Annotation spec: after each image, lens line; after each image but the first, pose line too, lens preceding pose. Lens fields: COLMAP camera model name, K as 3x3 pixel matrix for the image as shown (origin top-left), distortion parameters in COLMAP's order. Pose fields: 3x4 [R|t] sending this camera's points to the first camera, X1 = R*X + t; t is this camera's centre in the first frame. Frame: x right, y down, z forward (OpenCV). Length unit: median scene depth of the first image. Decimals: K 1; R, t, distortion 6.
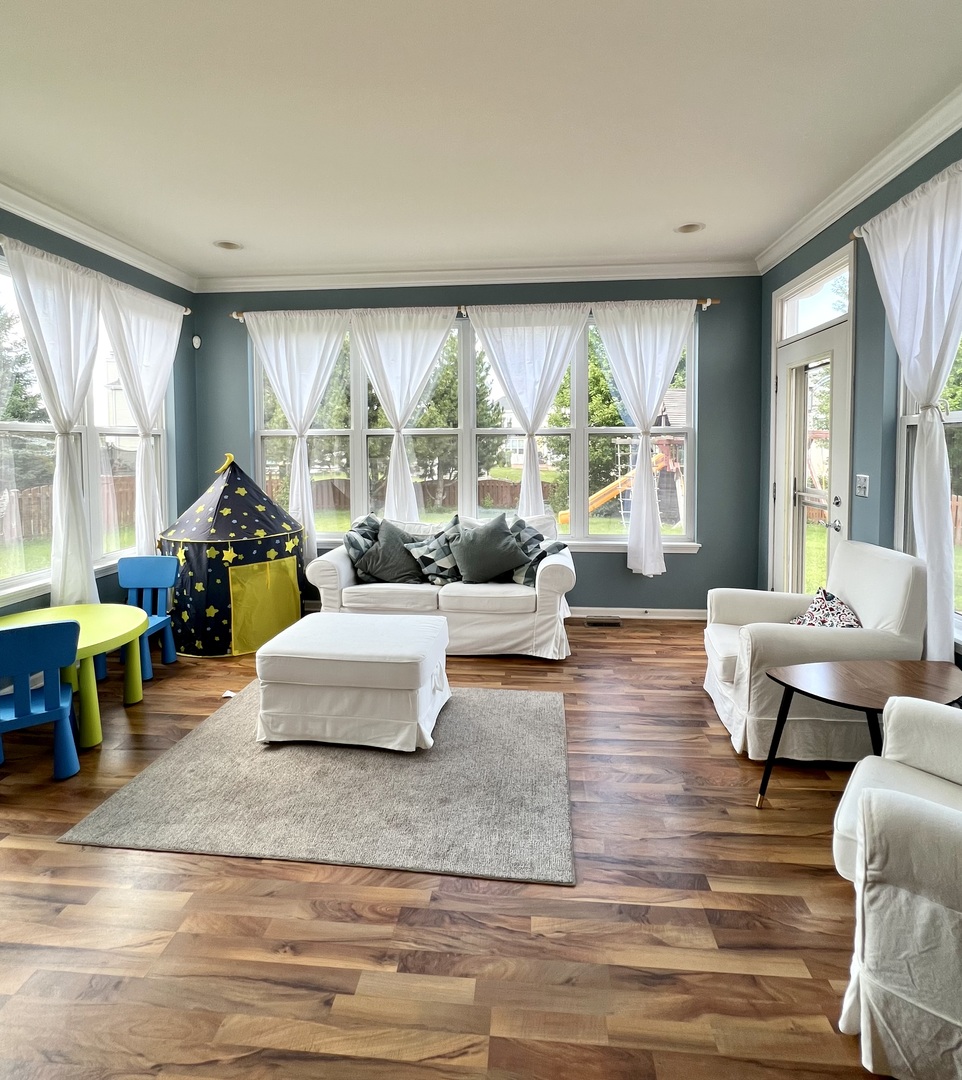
lens RADIAL K [[547.9, 0, 513.0], [0, 547.9, 472.1], [0, 0, 1]] dist [-0.010636, -0.000760]
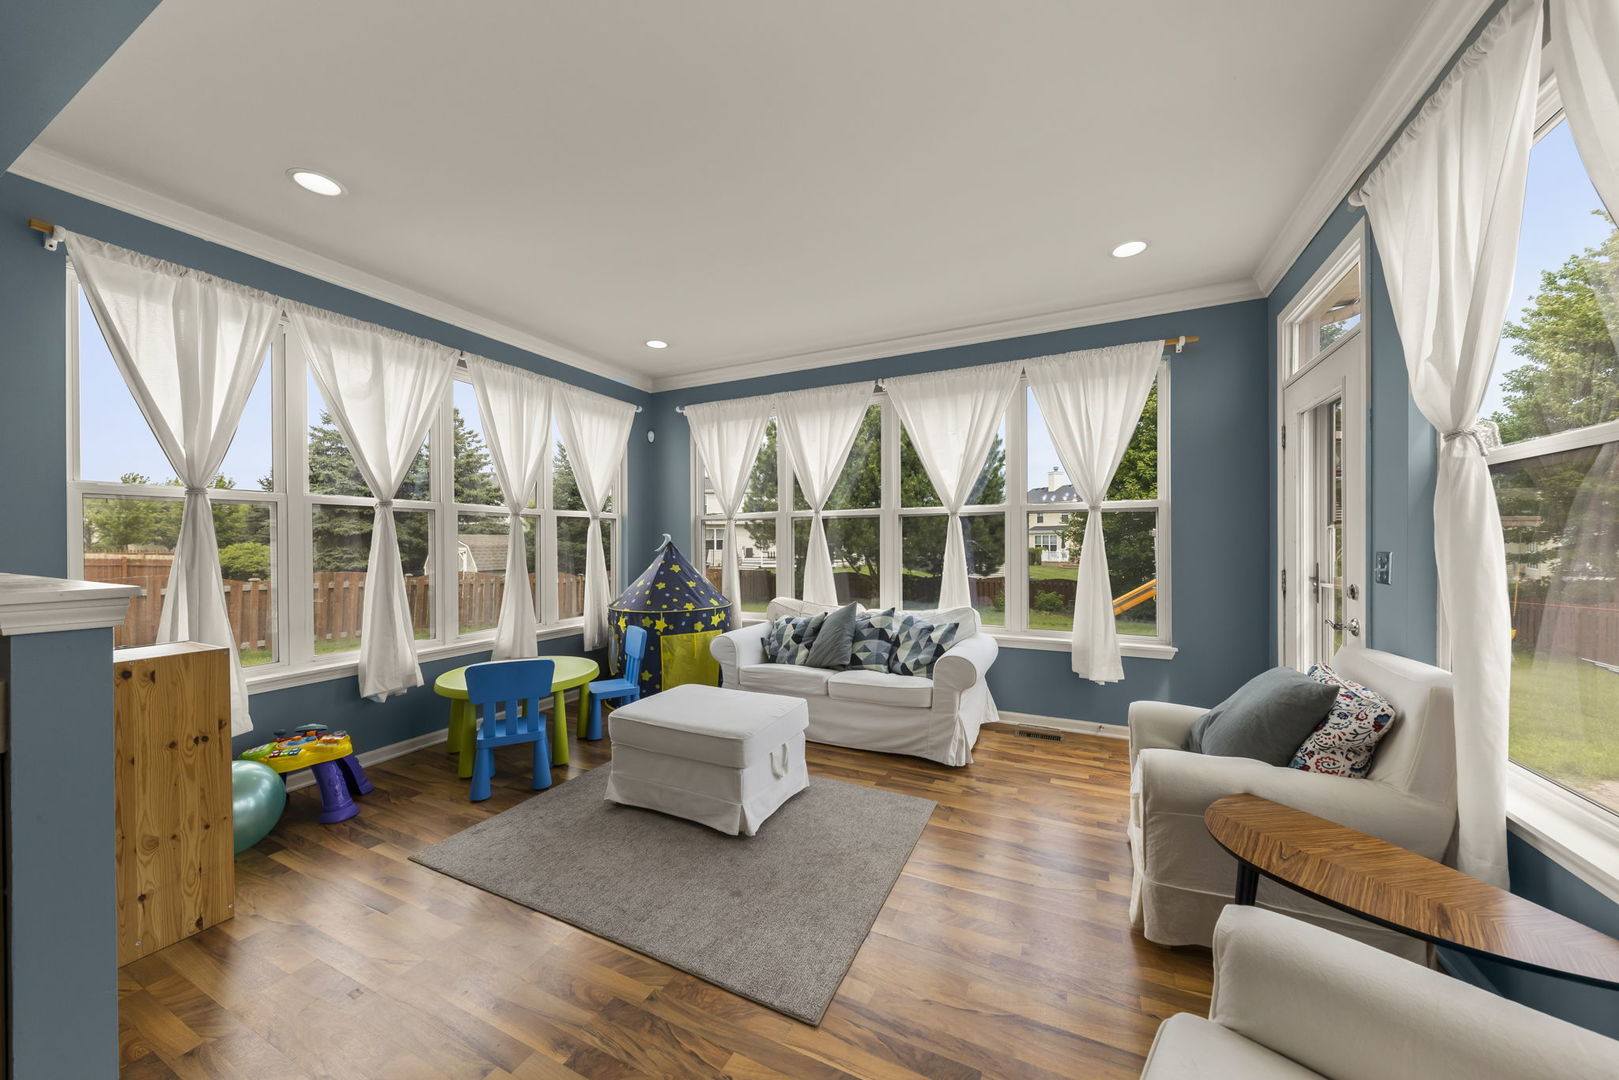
lens RADIAL K [[555.7, 0, 804.4], [0, 555.7, 538.9], [0, 0, 1]] dist [0.004956, -0.001067]
pose [[0.932761, -0.001536, -0.360491, 0.141355], [-0.014927, 0.998969, -0.042880, 0.019253], [0.360185, 0.045377, 0.931777, 0.063757]]
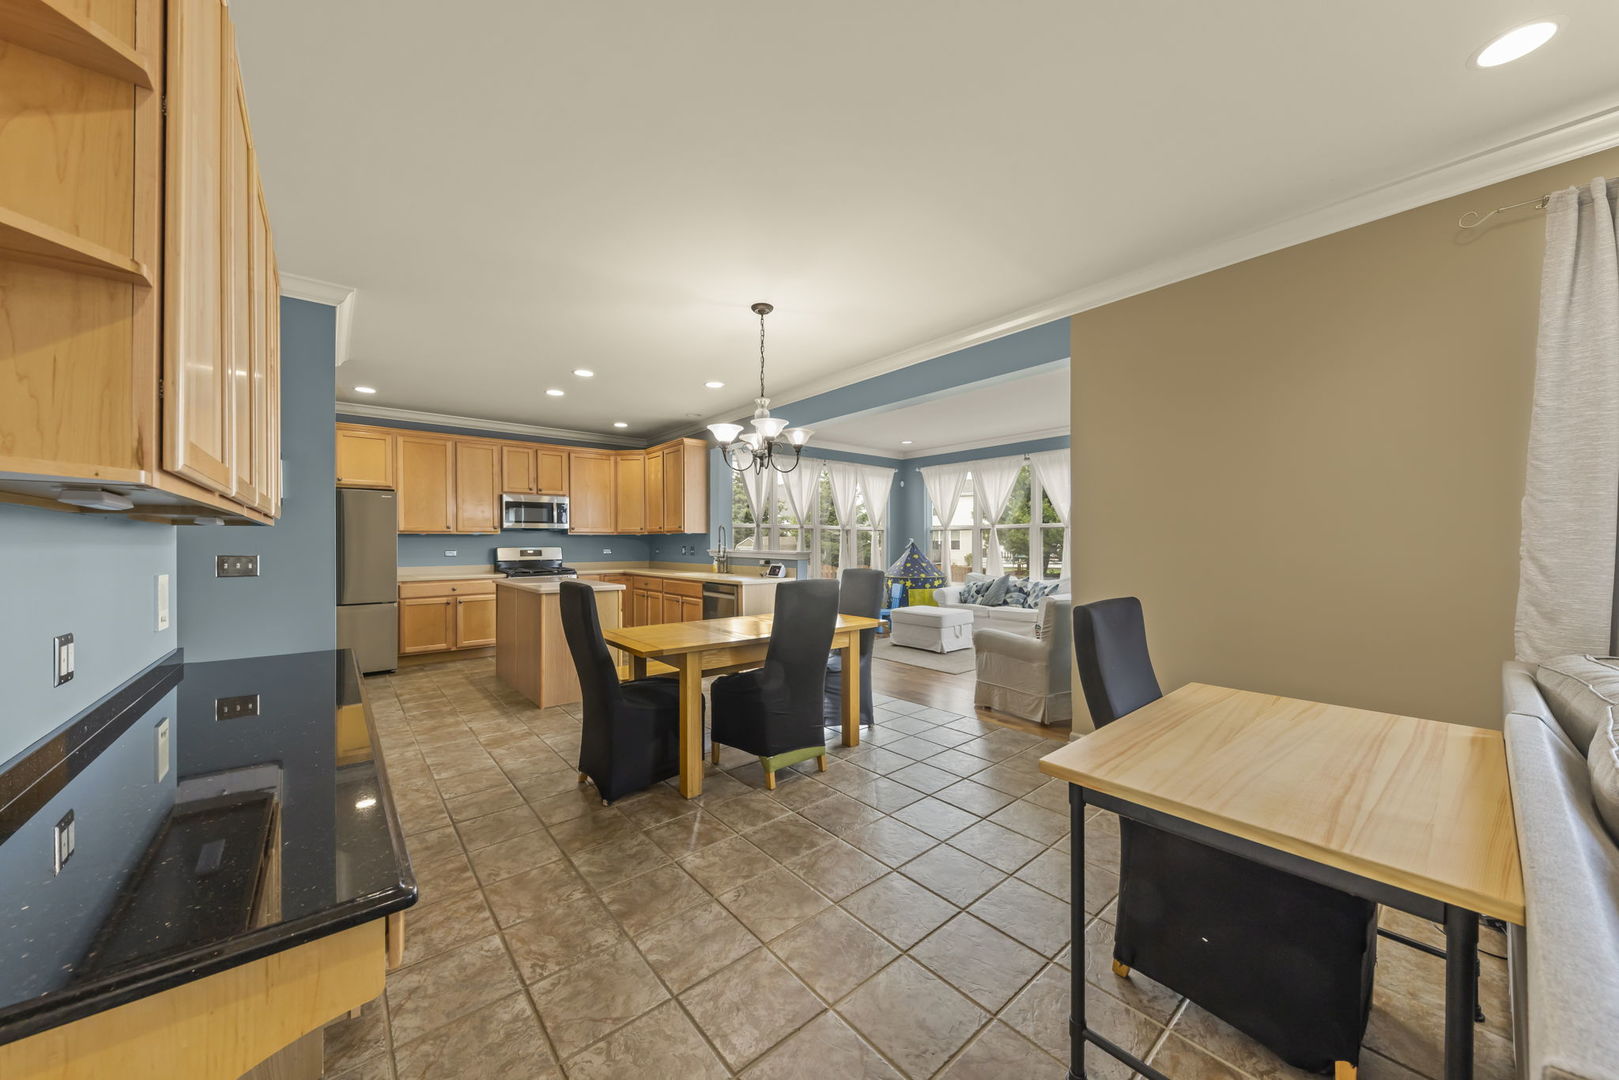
lens RADIAL K [[555.7, 0, 807.9], [0, 555.7, 539.4], [0, 0, 1]] dist [0.004956, -0.001067]
pose [[0.706826, -0.002996, -0.707381, 0.709020], [-0.029492, 0.998997, -0.033700, 0.052698], [0.706773, 0.044682, 0.706028, -0.781776]]
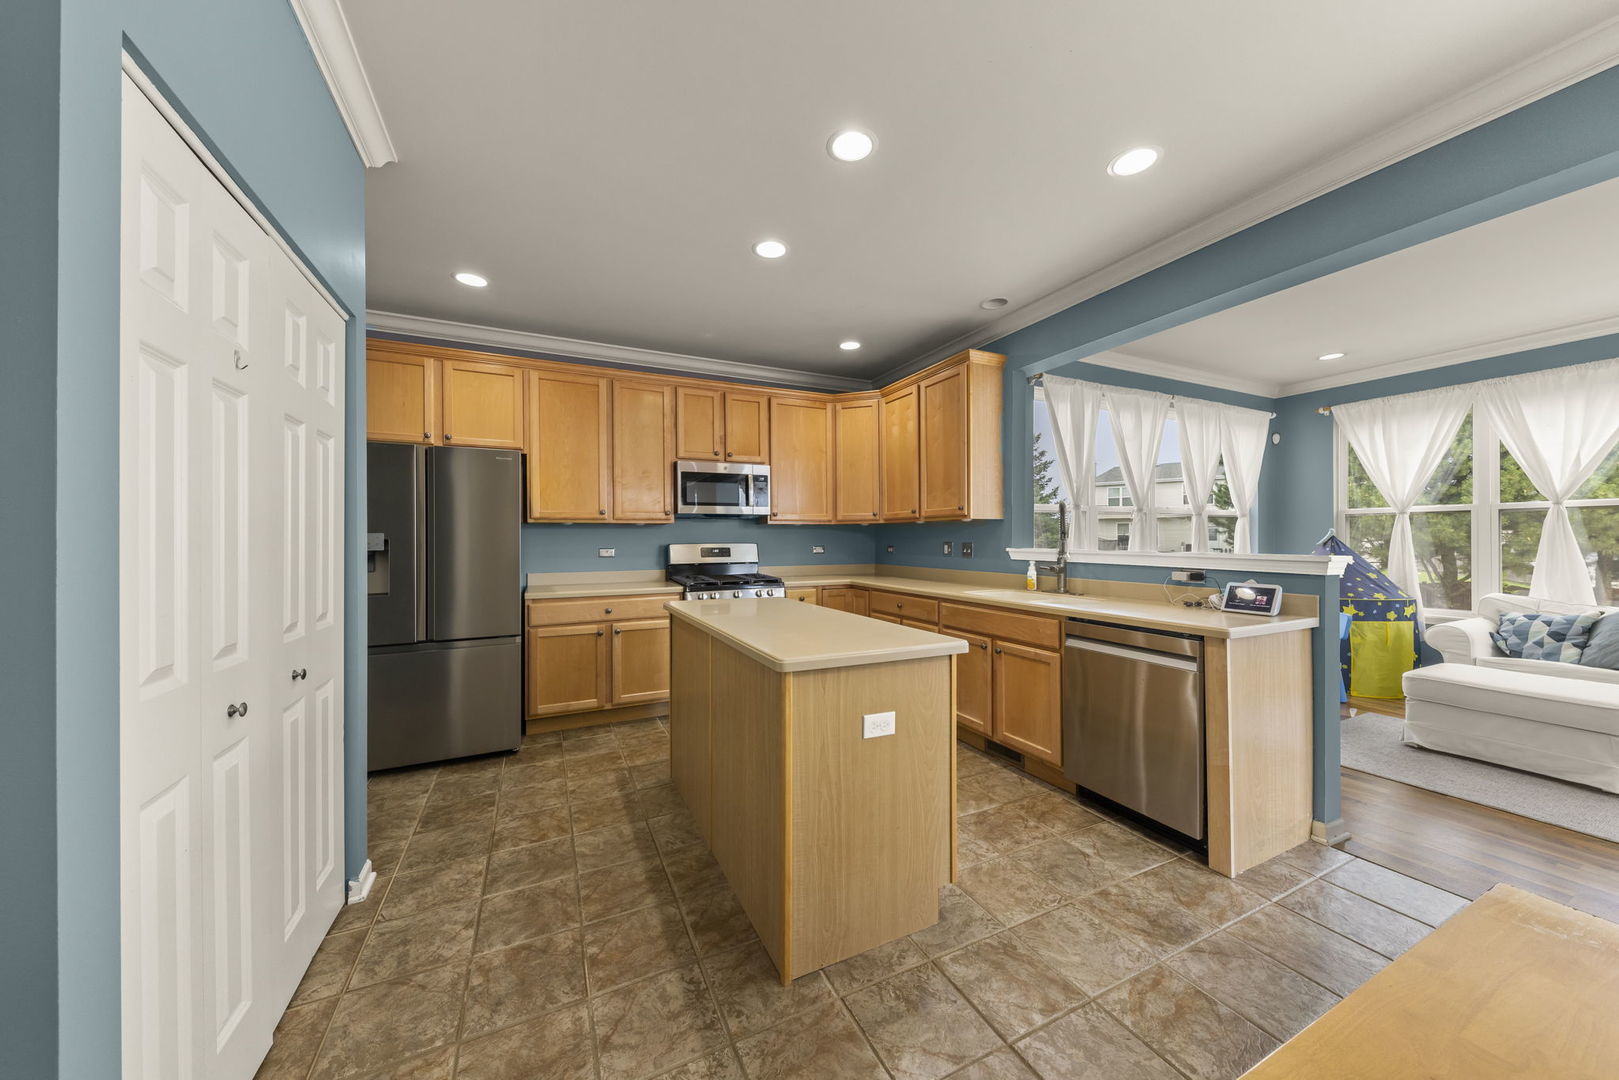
lens RADIAL K [[555.7, 0, 811.3], [0, 555.7, 533.2], [0, 0, 1]] dist [0.004956, -0.001067]
pose [[0.507443, -0.006240, -0.861663, -0.045084], [-0.034875, 0.999006, -0.027774, 0.048284], [0.860979, 0.044144, 0.506721, -0.576728]]
